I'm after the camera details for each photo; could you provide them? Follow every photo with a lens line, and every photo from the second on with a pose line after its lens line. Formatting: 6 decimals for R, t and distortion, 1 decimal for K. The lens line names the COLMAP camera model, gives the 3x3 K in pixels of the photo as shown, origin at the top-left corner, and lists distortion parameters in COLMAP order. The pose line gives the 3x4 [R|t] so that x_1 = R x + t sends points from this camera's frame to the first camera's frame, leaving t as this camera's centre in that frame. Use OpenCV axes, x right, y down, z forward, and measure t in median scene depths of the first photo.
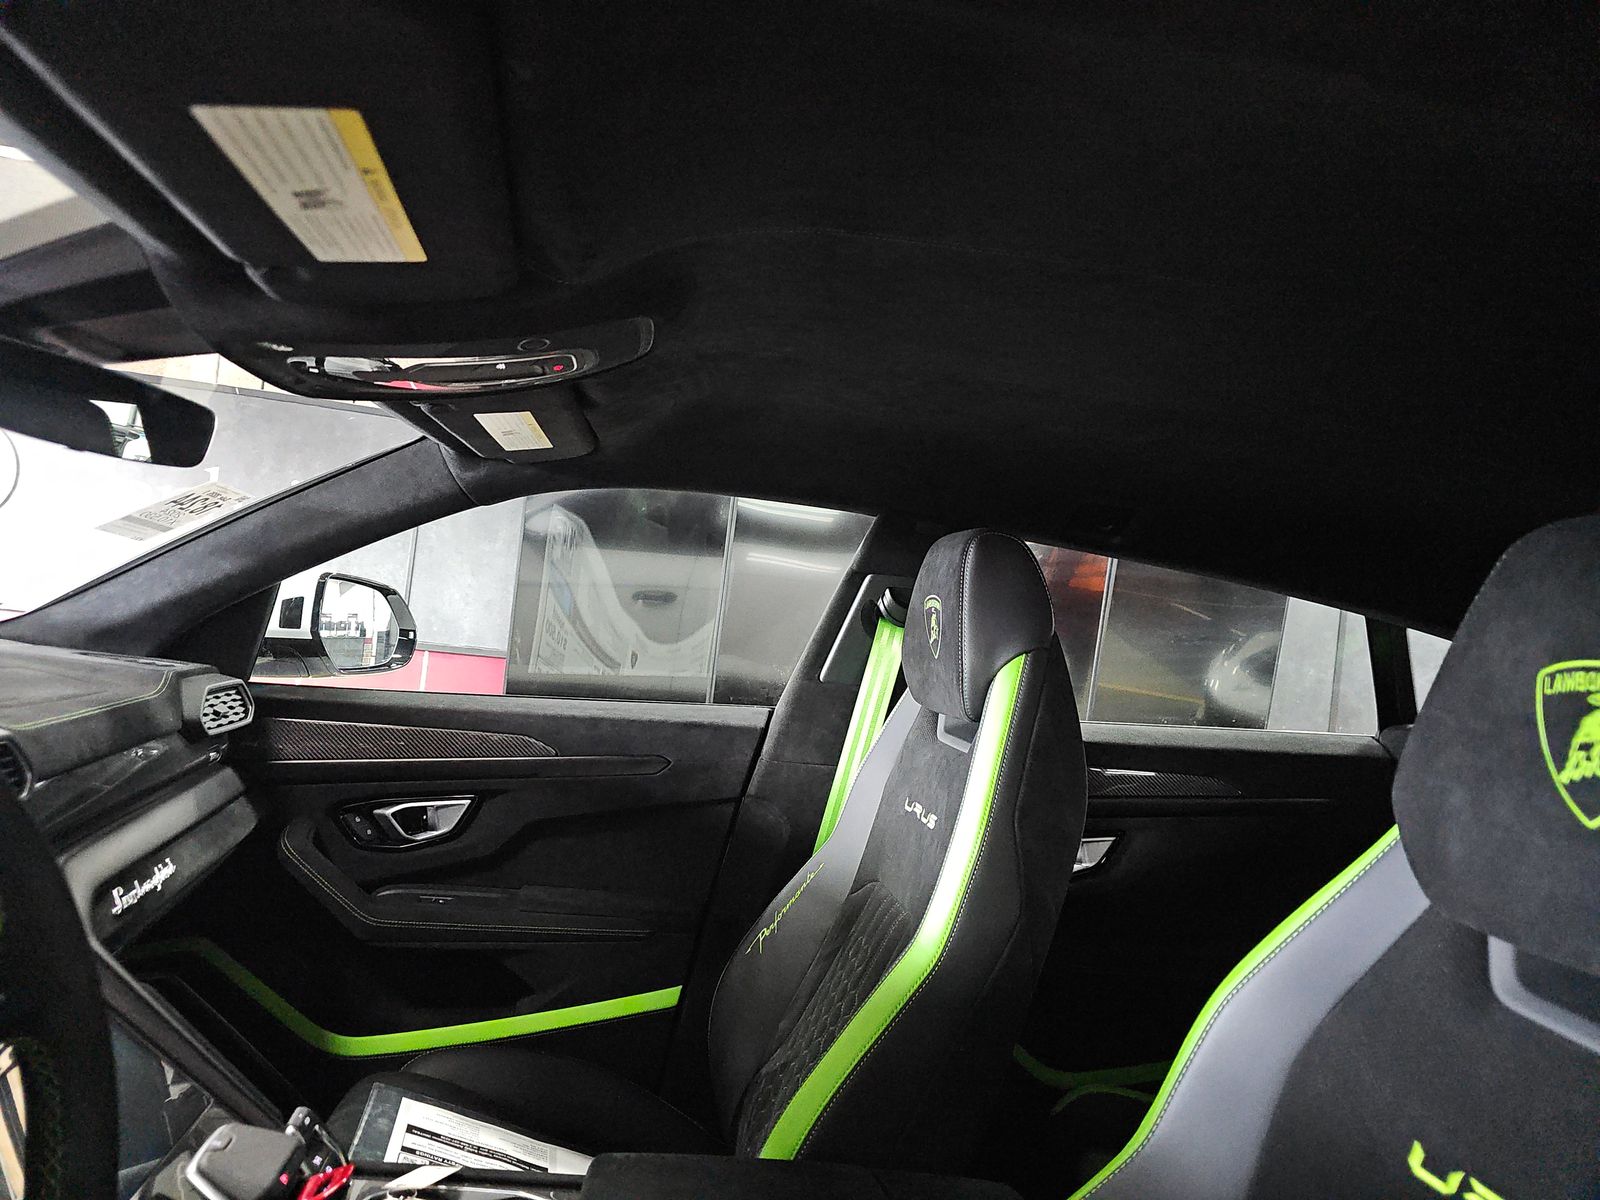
lens RADIAL K [[1052.7, 0, 806.4], [0, 1052.7, 595.4], [0, 0, 1]] dist [0.004166, -0.014306]
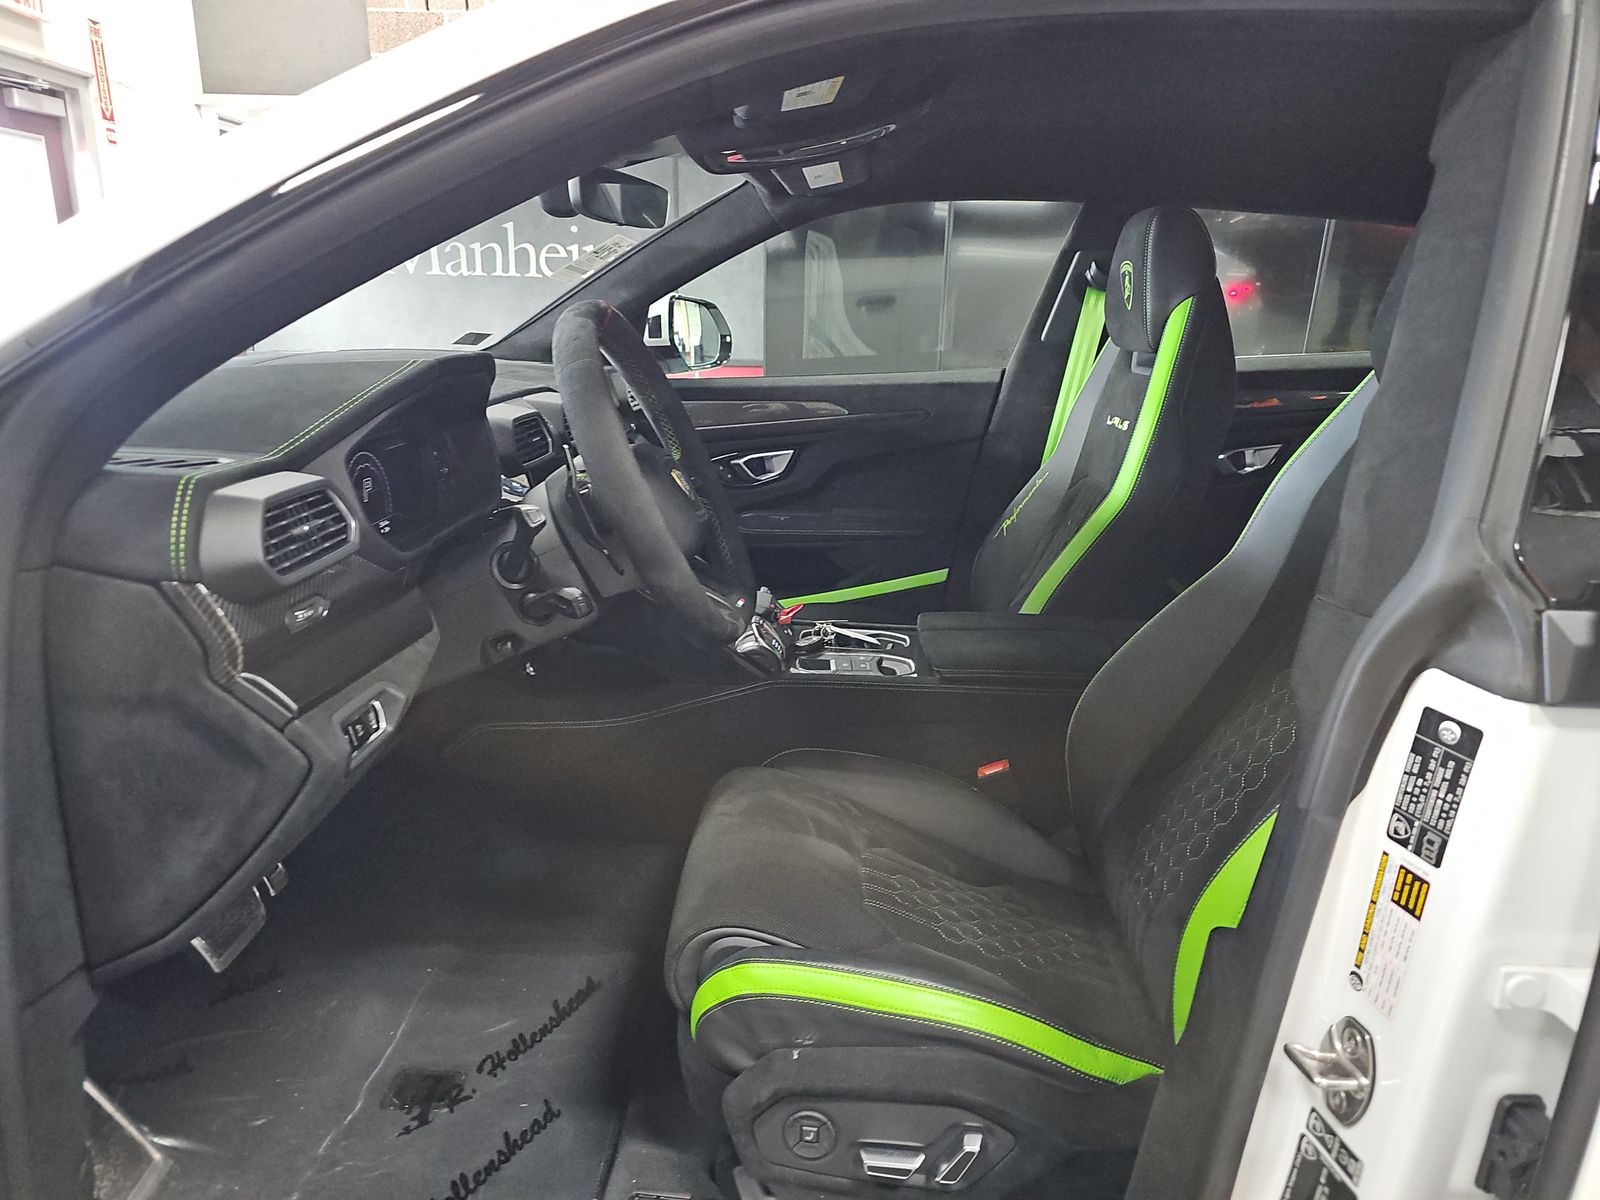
lens RADIAL K [[1052.7, 0, 786.9], [0, 1052.7, 635.8], [0, 0, 1]] dist [0.004166, -0.014306]
pose [[0.975742, -0.033845, -0.216290, -0.026644], [0.096993, 0.952551, 0.288510, 0.021658], [0.196262, -0.302490, 0.932728, -0.433789]]
